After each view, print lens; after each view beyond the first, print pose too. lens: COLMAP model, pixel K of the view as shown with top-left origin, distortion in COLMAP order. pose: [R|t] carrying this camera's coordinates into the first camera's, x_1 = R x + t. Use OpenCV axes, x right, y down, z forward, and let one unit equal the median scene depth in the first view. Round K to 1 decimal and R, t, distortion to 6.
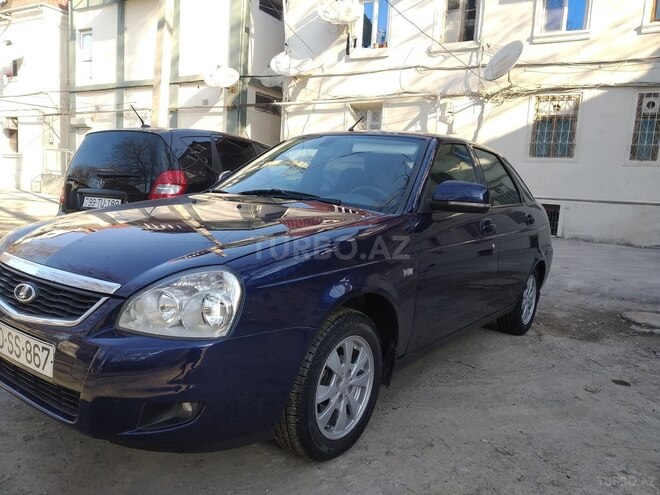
lens RADIAL K [[510.4, 0, 334.4], [0, 510.4, 245.8], [0, 0, 1]] dist [0.030613, -0.039627]
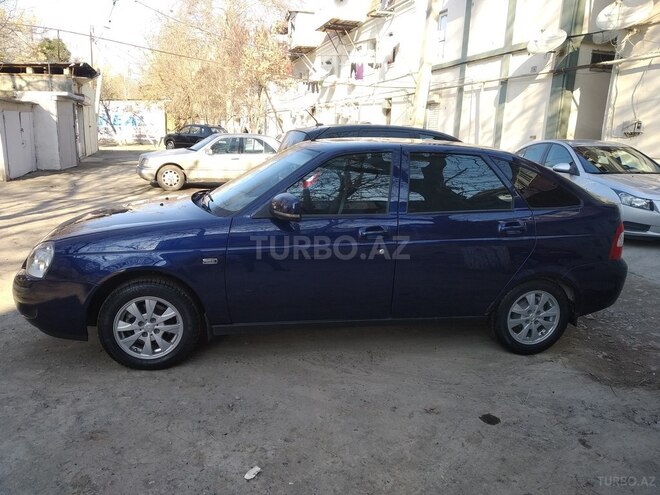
lens RADIAL K [[510.4, 0, 330.5], [0, 510.4, 248.0], [0, 0, 1]] dist [0.030613, -0.039627]
pose [[0.728846, 0.119599, -0.674151, 0.176507], [-0.069372, 0.992458, 0.101069, -0.019913], [0.681155, -0.026897, 0.731645, 0.029436]]
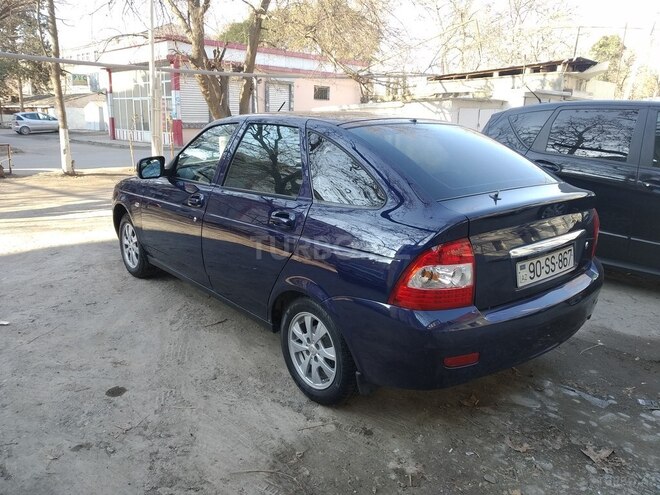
lens RADIAL K [[510.4, 0, 328.2], [0, 510.4, 249.4], [0, 0, 1]] dist [0.030613, -0.039627]
pose [[-0.245485, 0.182908, -0.951988, 0.239846], [-0.138823, 0.965284, 0.221260, -0.040413], [0.959409, 0.186473, -0.211571, 0.283022]]
